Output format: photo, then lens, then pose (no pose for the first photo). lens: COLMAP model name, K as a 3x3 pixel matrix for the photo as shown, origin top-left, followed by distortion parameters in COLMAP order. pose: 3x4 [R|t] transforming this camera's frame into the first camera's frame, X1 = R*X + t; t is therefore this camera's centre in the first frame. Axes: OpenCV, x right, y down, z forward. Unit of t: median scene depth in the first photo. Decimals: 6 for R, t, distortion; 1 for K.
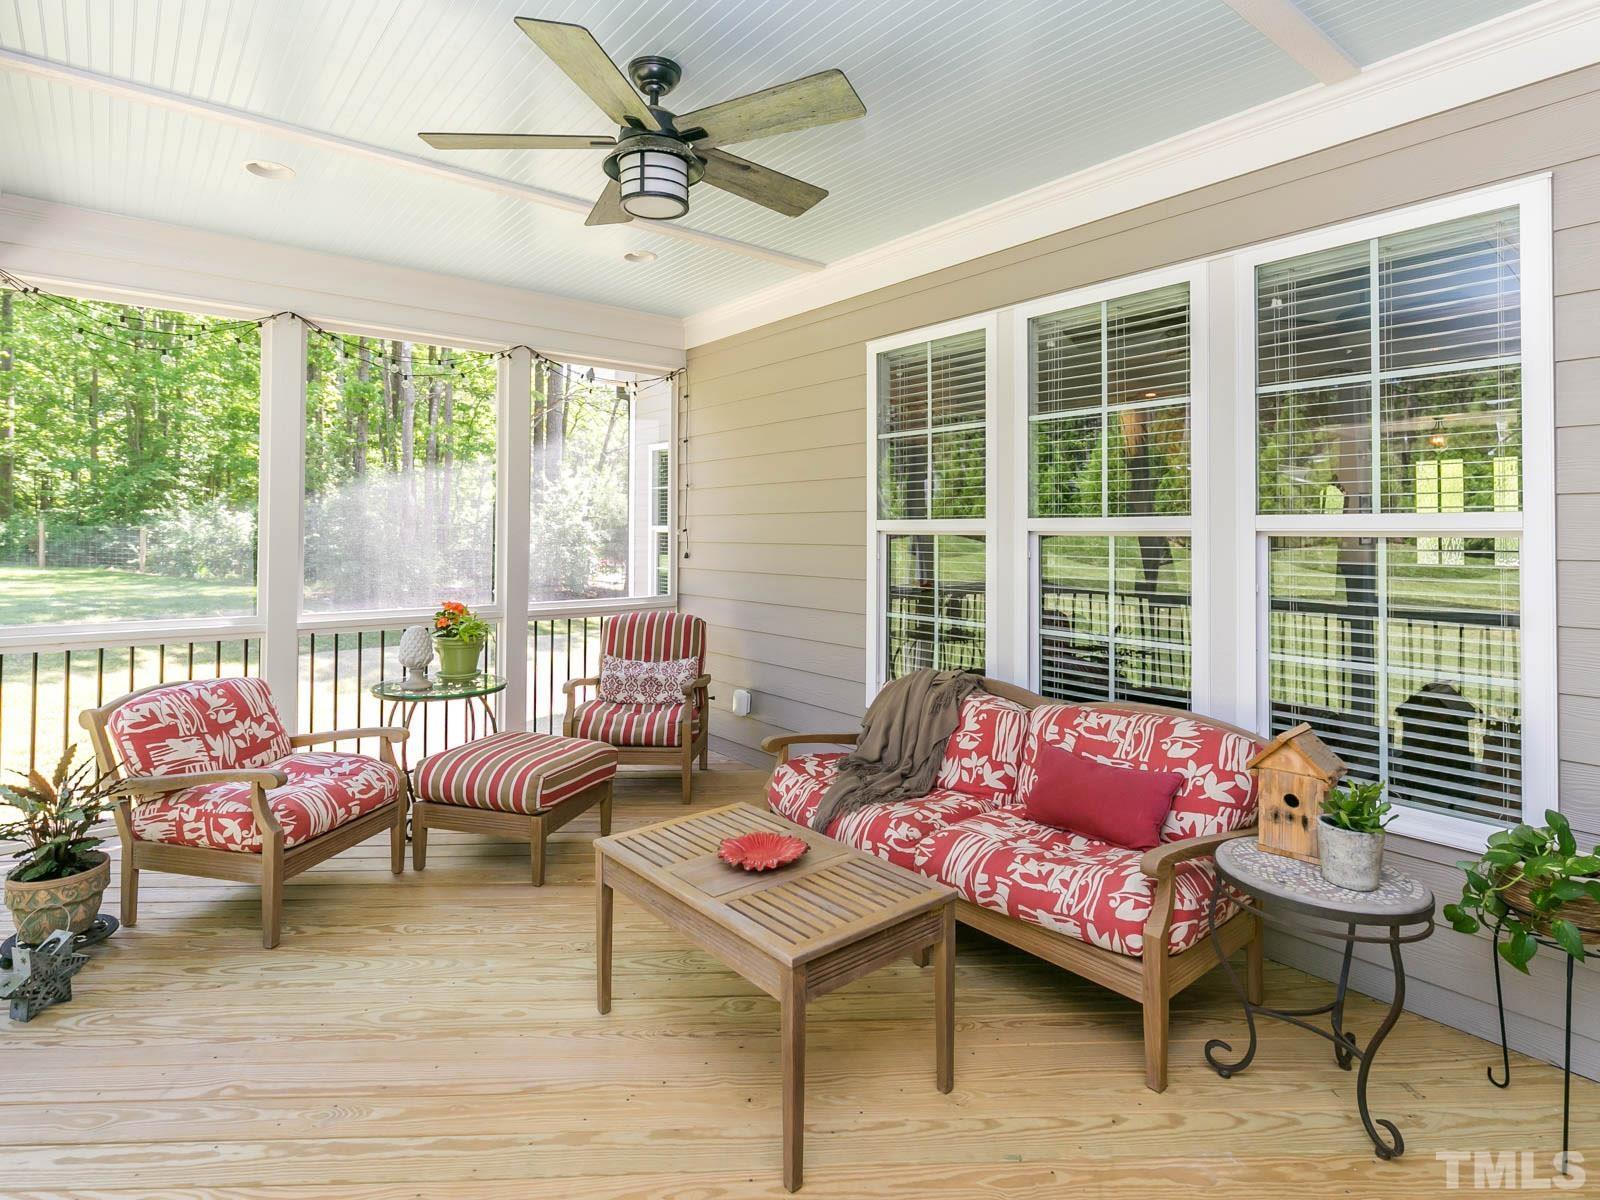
lens RADIAL K [[848.4, 0, 801.3], [0, 848.4, 510.6], [0, 0, 1]] dist [0.002643, 0.000363]
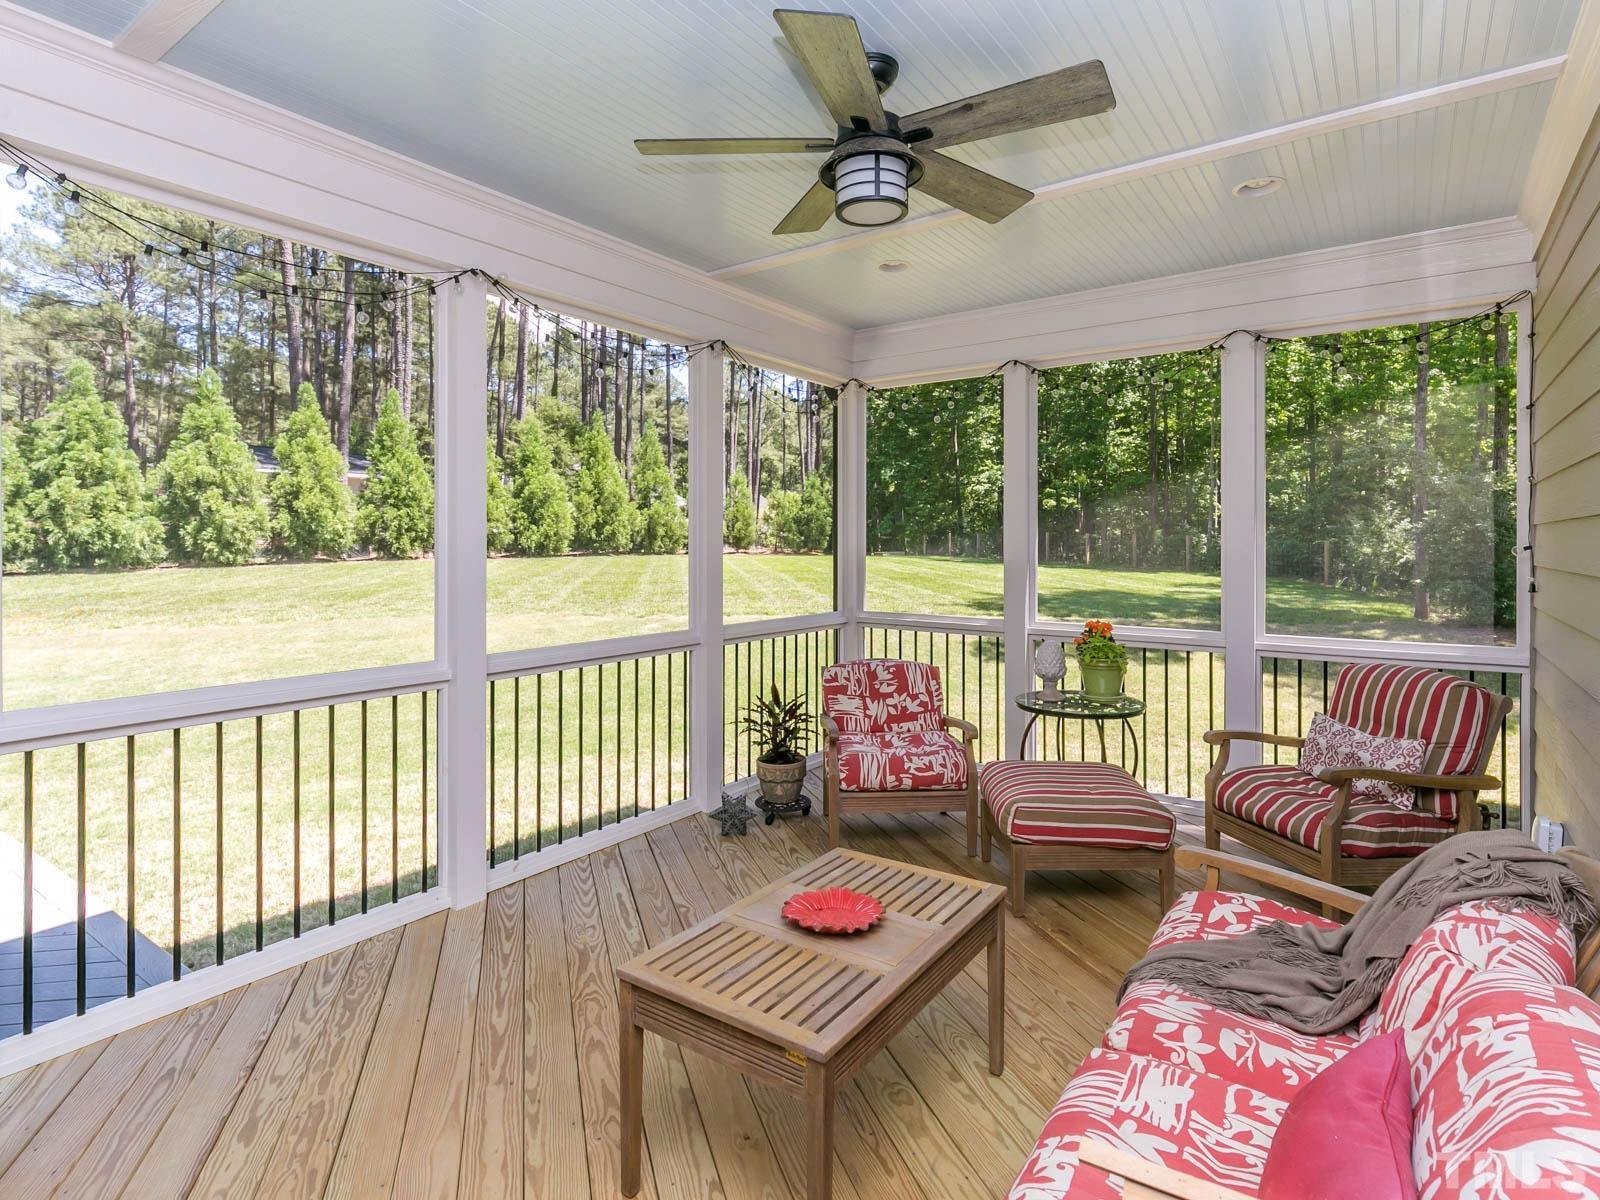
lens RADIAL K [[833.1, 0, 801.7], [0, 833.1, 554.7], [0, 0, 1]] dist [-0.001300, -0.000215]
pose [[0.255835, 0.006656, -0.966698, 0.548015], [0.021676, 0.999685, 0.012620, 0.014058], [0.966477, -0.024183, 0.255610, 0.543417]]
